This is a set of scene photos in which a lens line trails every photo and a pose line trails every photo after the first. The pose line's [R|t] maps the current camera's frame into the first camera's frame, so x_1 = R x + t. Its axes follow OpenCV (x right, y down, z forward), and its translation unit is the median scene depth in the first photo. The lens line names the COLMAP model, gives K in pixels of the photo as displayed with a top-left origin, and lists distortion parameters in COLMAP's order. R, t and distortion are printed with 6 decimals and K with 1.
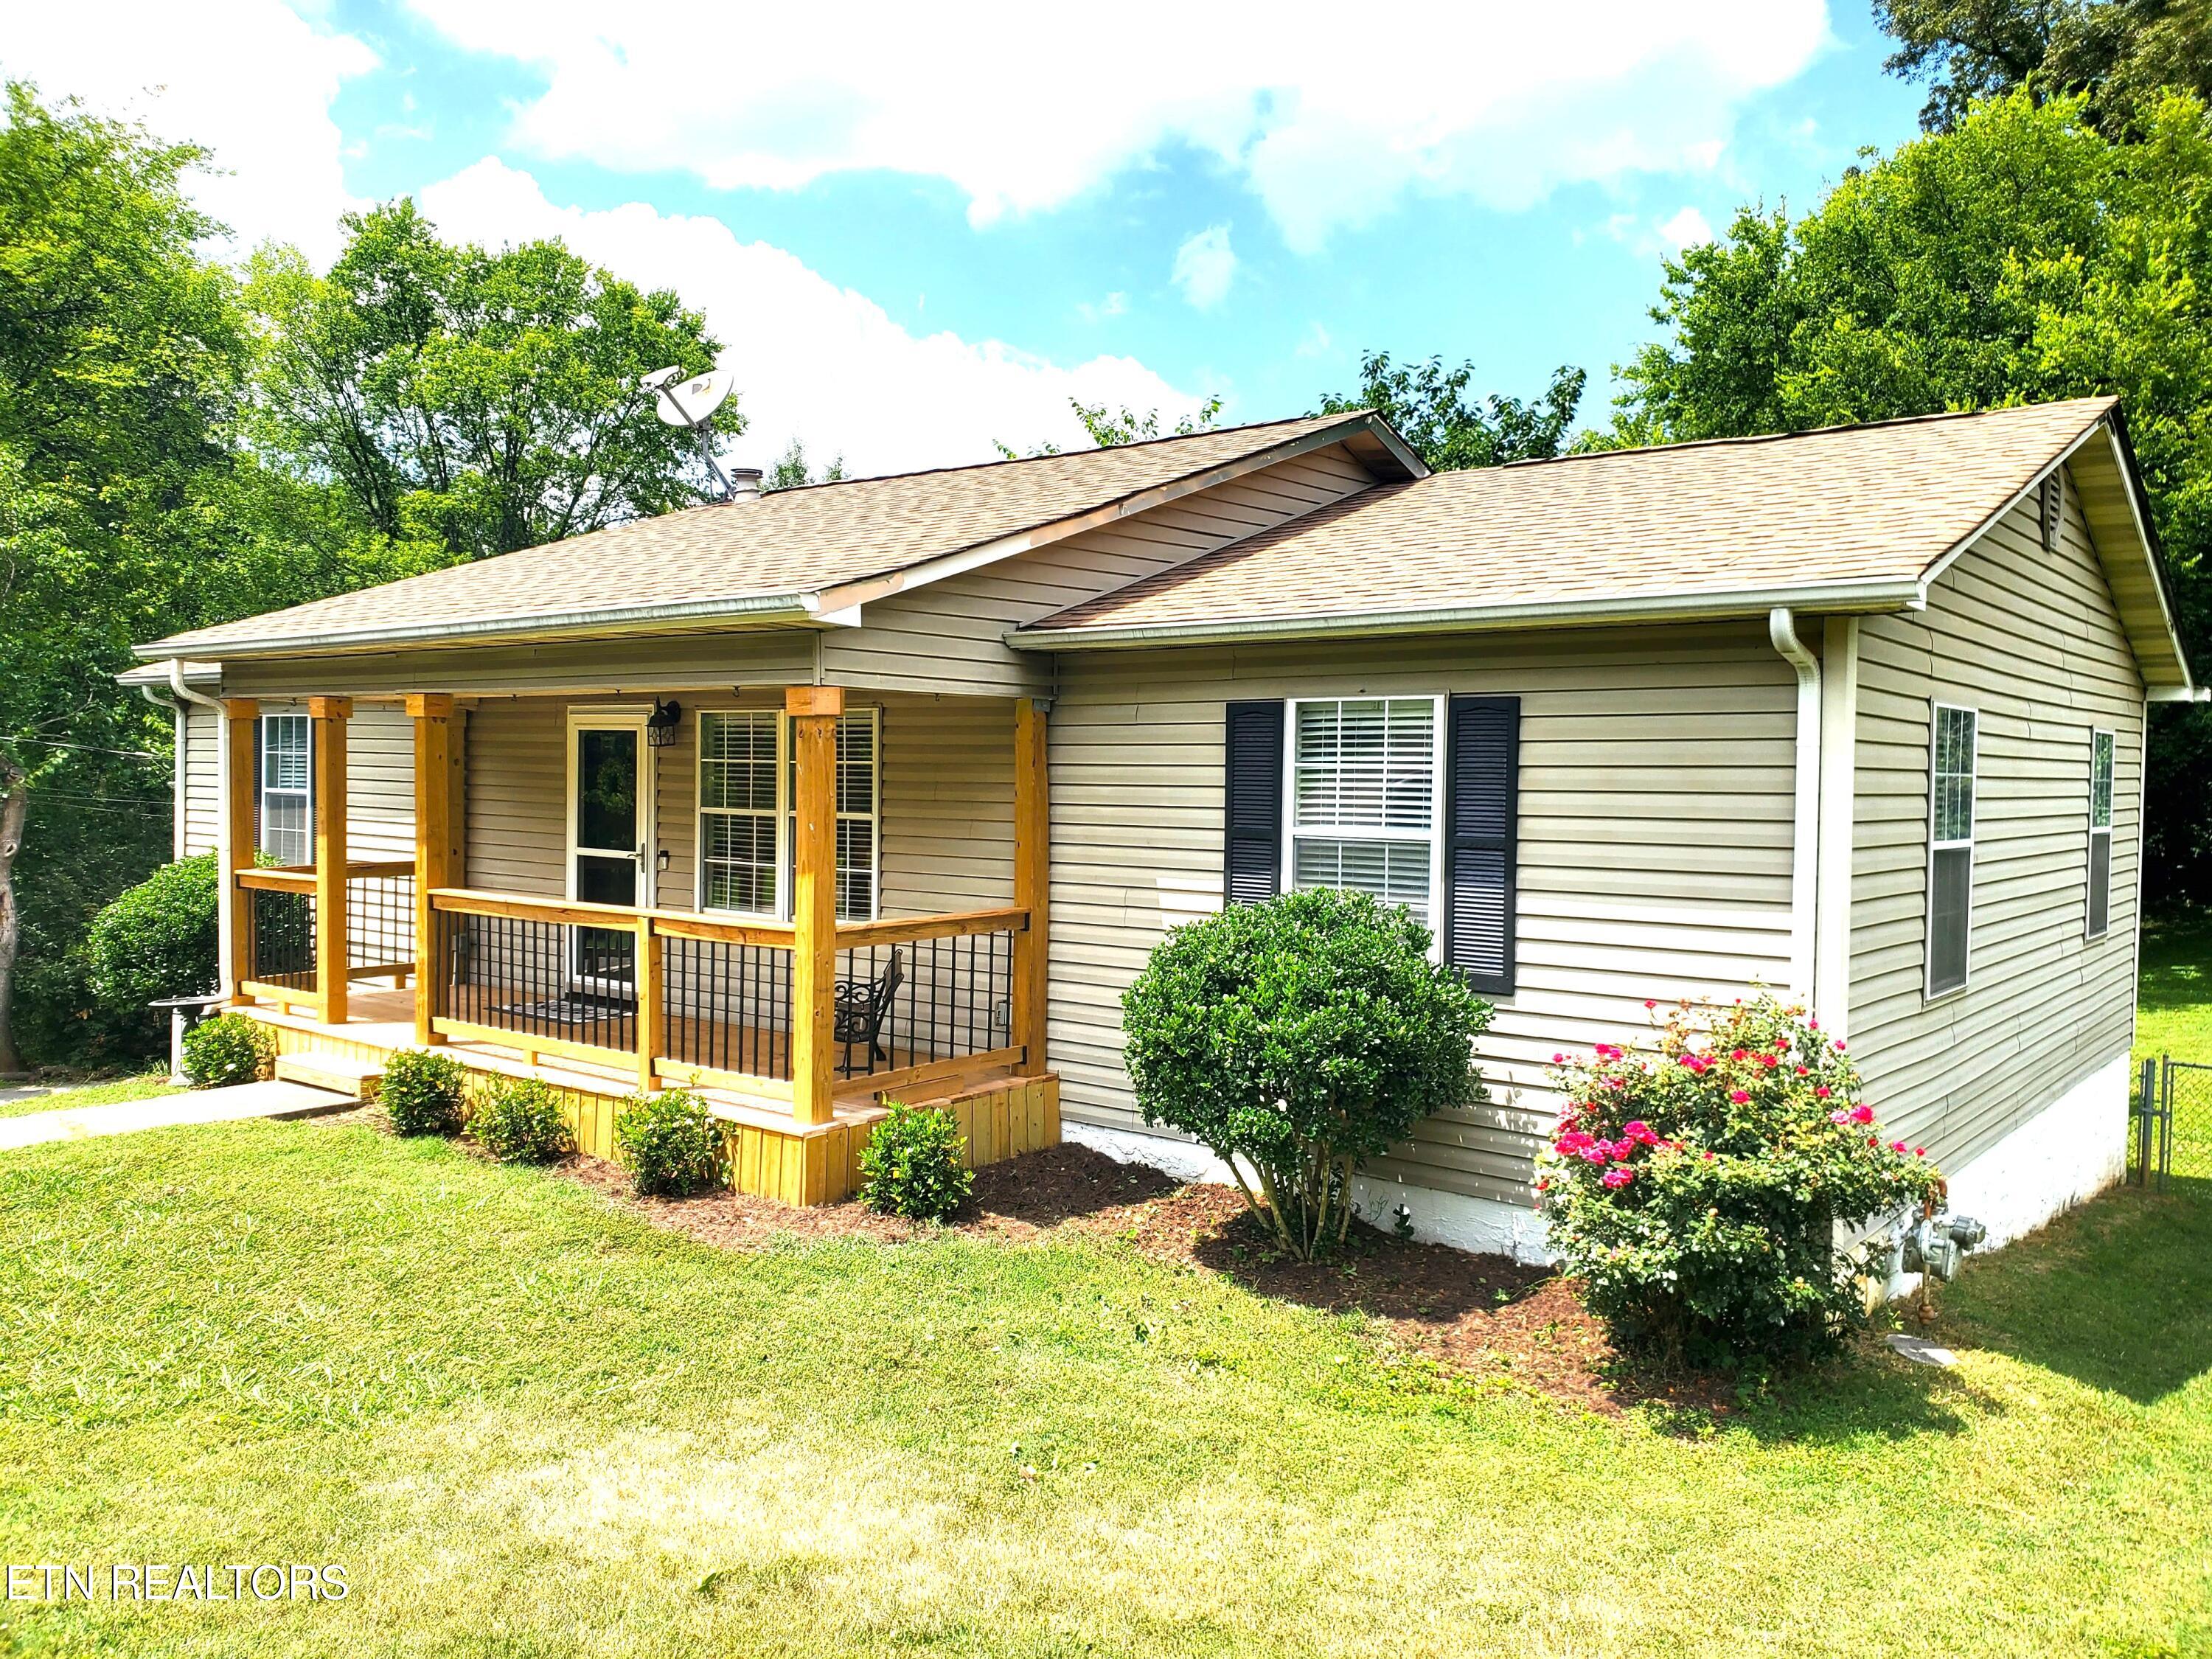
lens RADIAL K [[1706.8, 0, 1106.0], [0, 1706.8, 829.5], [0, 0, 1]] dist [0.000295, 0.000157]
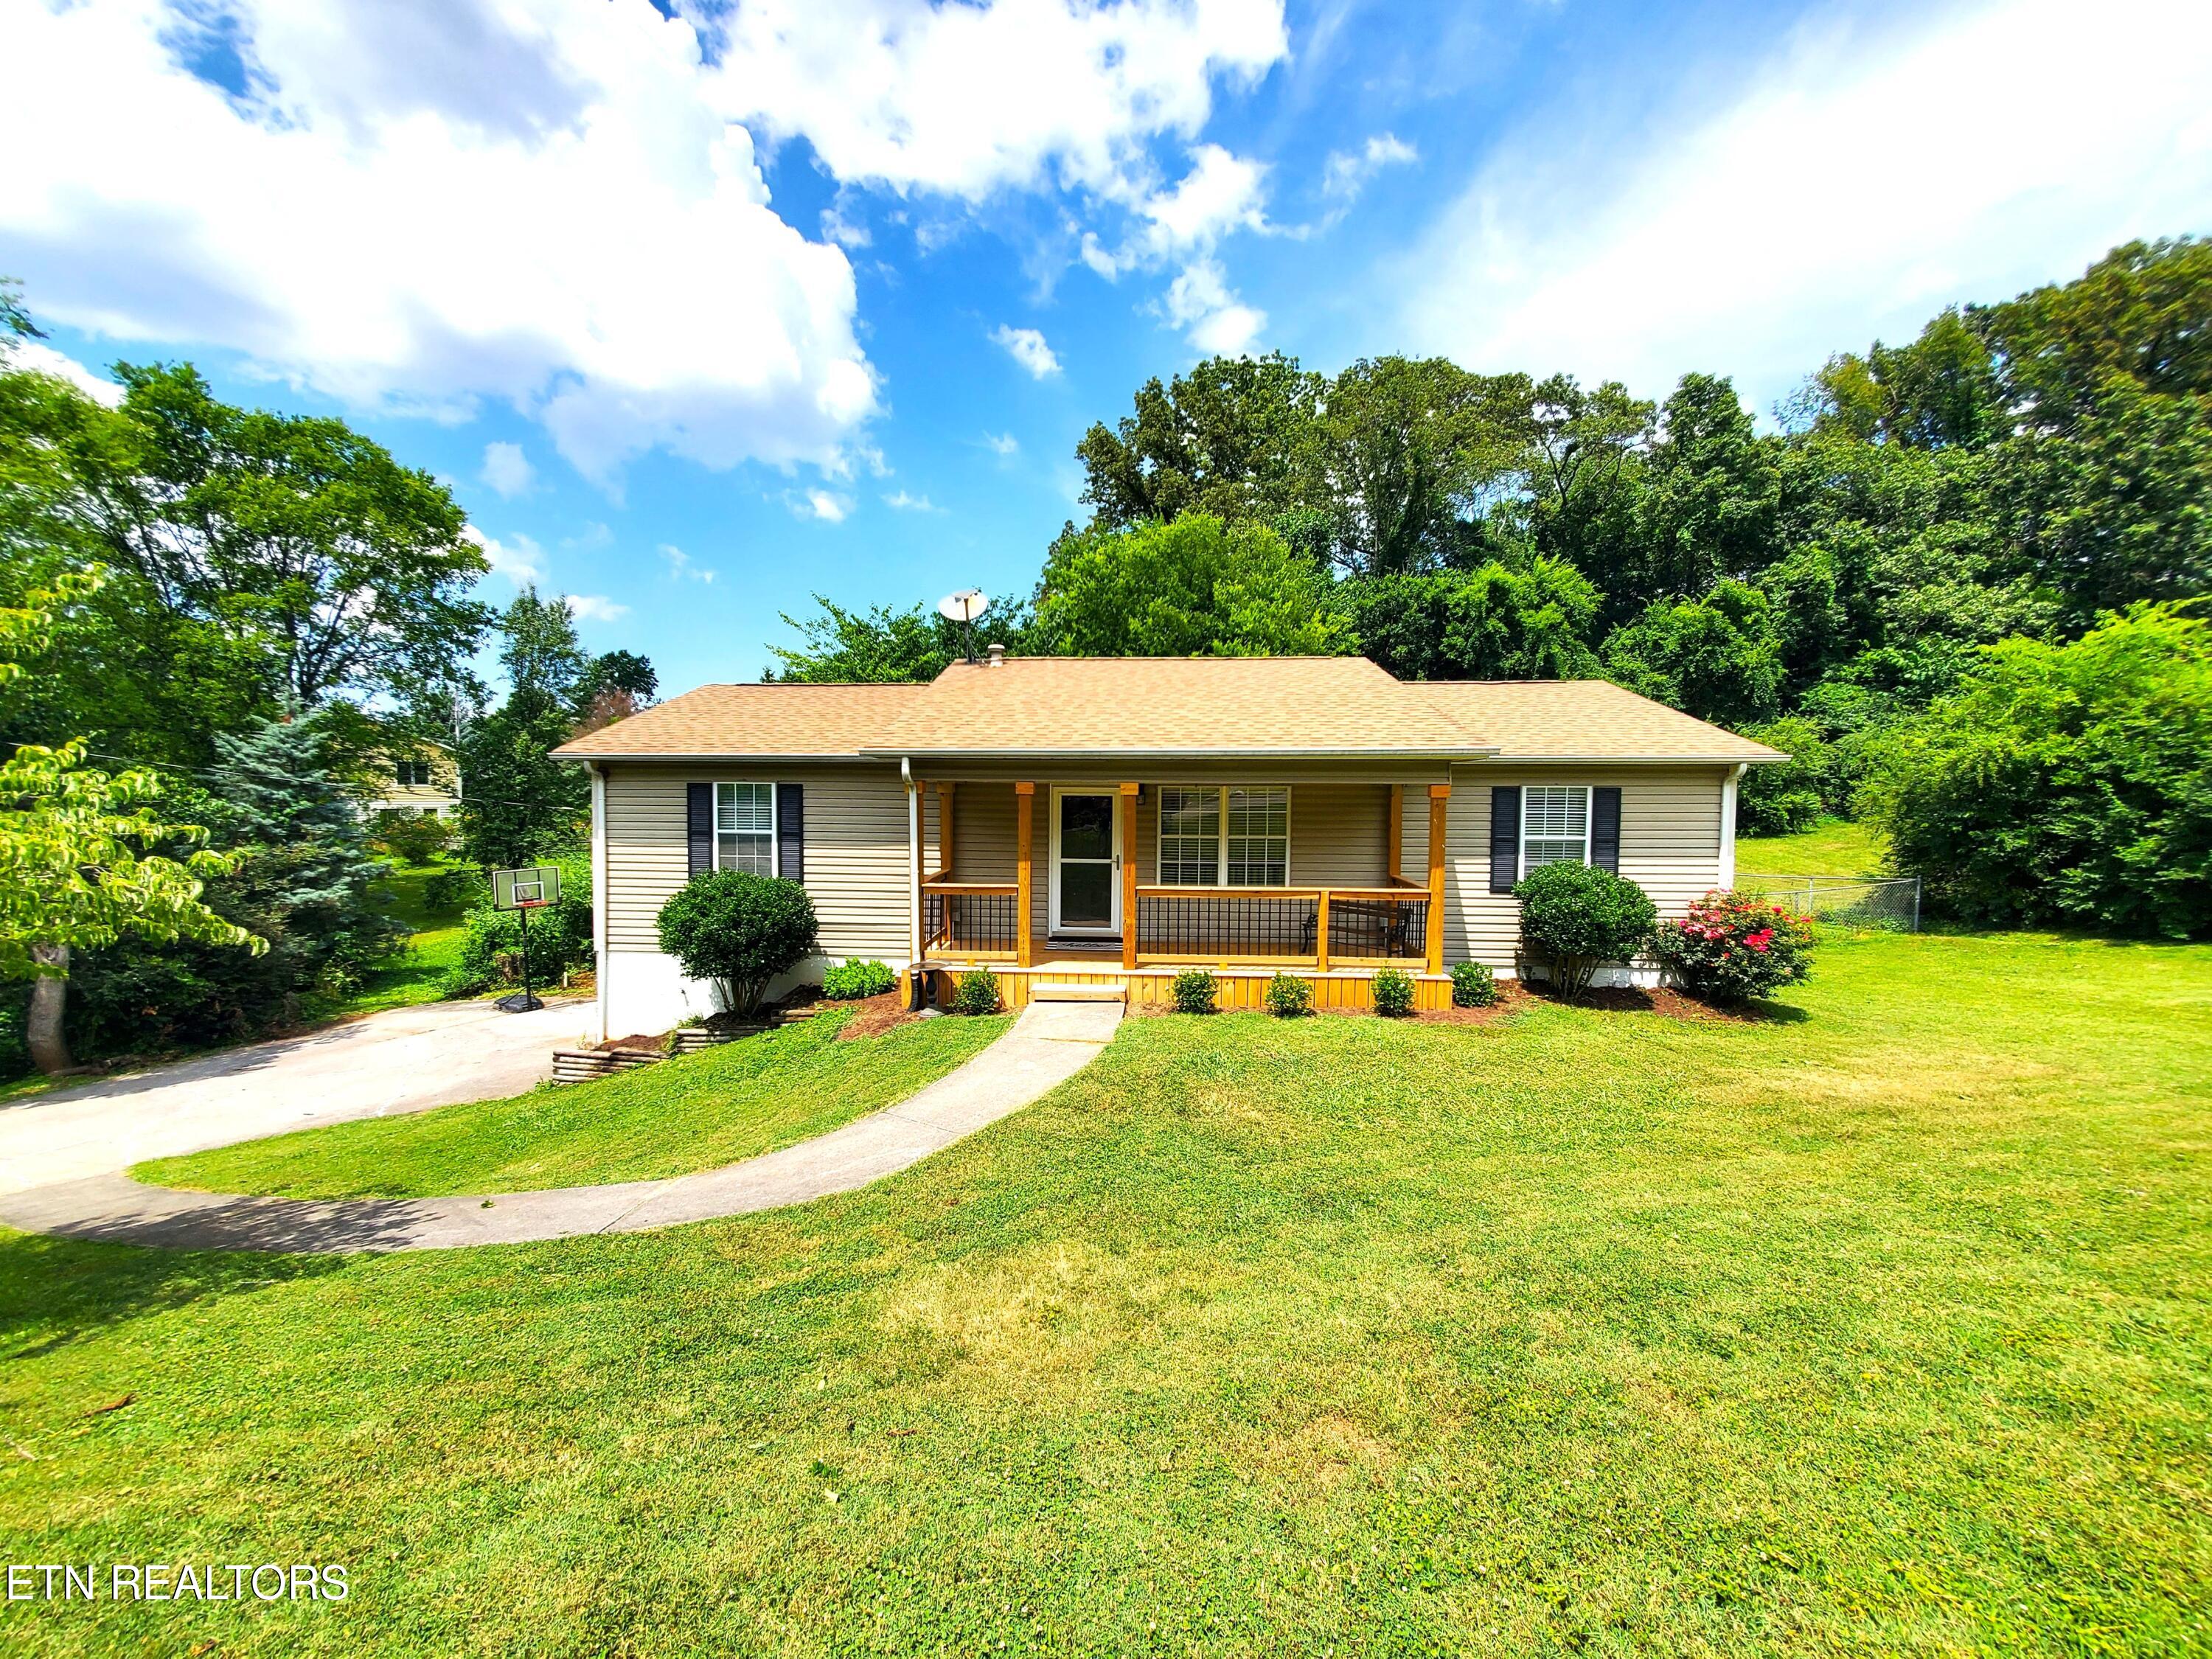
lens RADIAL K [[874.9, 0, 1091.0], [0, 874.9, 831.9], [0, 0, 1]] dist [0.014965, -0.007204]
pose [[0.825788, -0.040032, 0.562558, -1.131320], [0.028059, 0.999159, 0.029913, -0.063786], [-0.563282, -0.008917, 0.826216, 0.267174]]
